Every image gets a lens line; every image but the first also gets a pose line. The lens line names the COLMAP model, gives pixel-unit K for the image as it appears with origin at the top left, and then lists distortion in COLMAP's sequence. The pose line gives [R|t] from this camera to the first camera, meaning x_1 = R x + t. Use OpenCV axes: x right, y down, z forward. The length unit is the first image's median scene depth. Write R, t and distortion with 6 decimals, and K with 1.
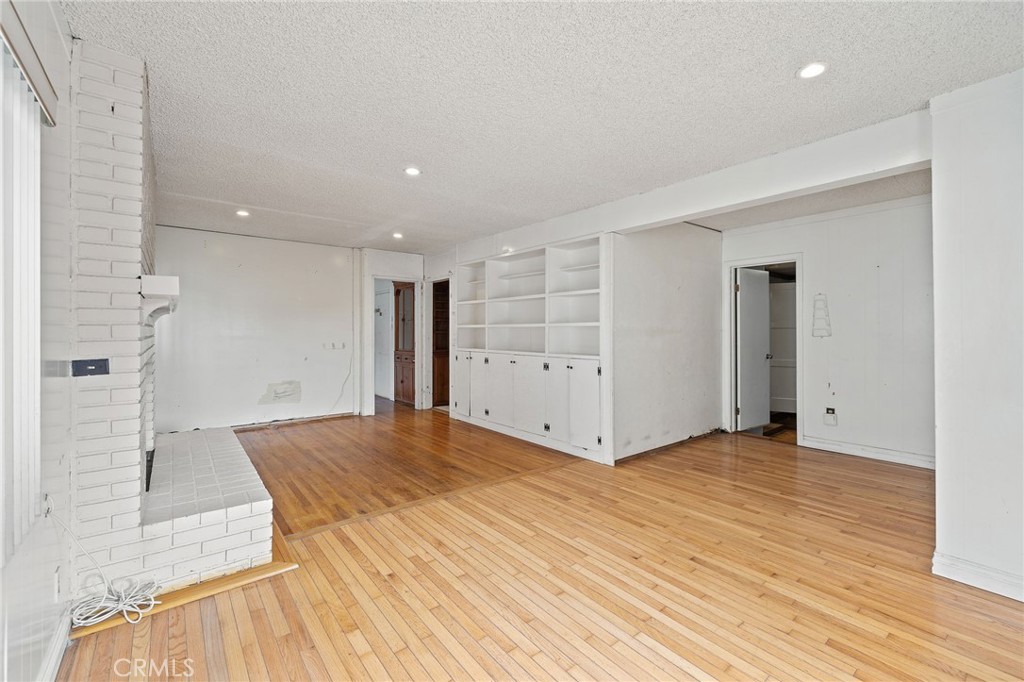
lens RADIAL K [[431.2, 0, 507.3], [0, 431.2, 330.9], [0, 0, 1]] dist [0.002701, -0.000574]
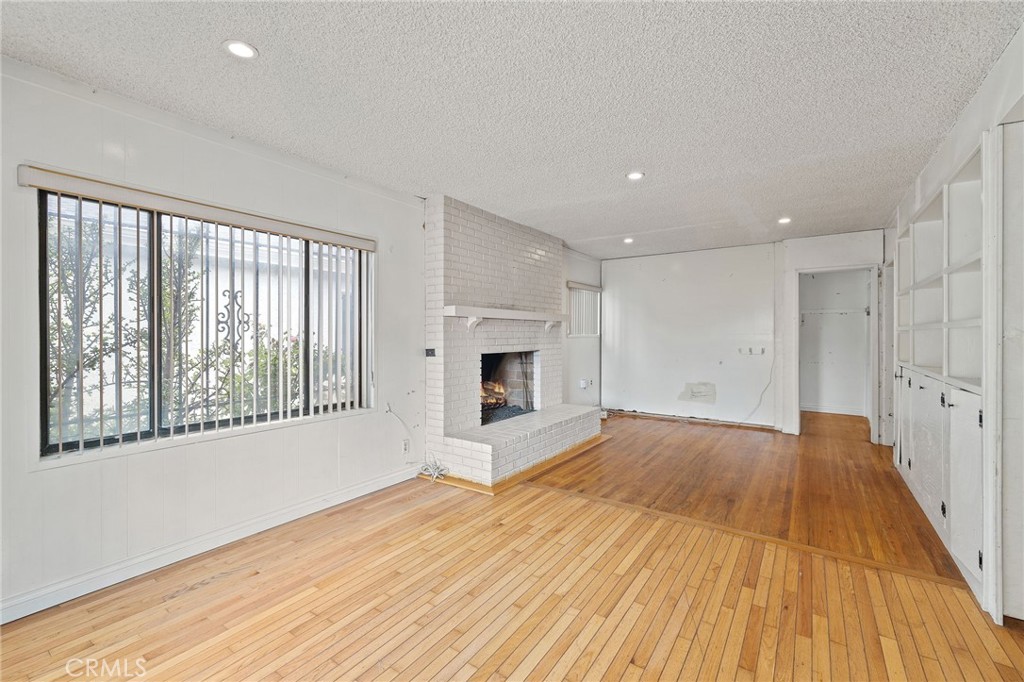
lens RADIAL K [[431.2, 0, 518.1], [0, 431.2, 335.3], [0, 0, 1]] dist [0.002701, -0.000574]
pose [[0.301154, 0.002057, -0.953573, 0.717856], [-0.000253, 0.999998, 0.002078, -0.002720], [0.953576, -0.000385, 0.301154, 0.484241]]
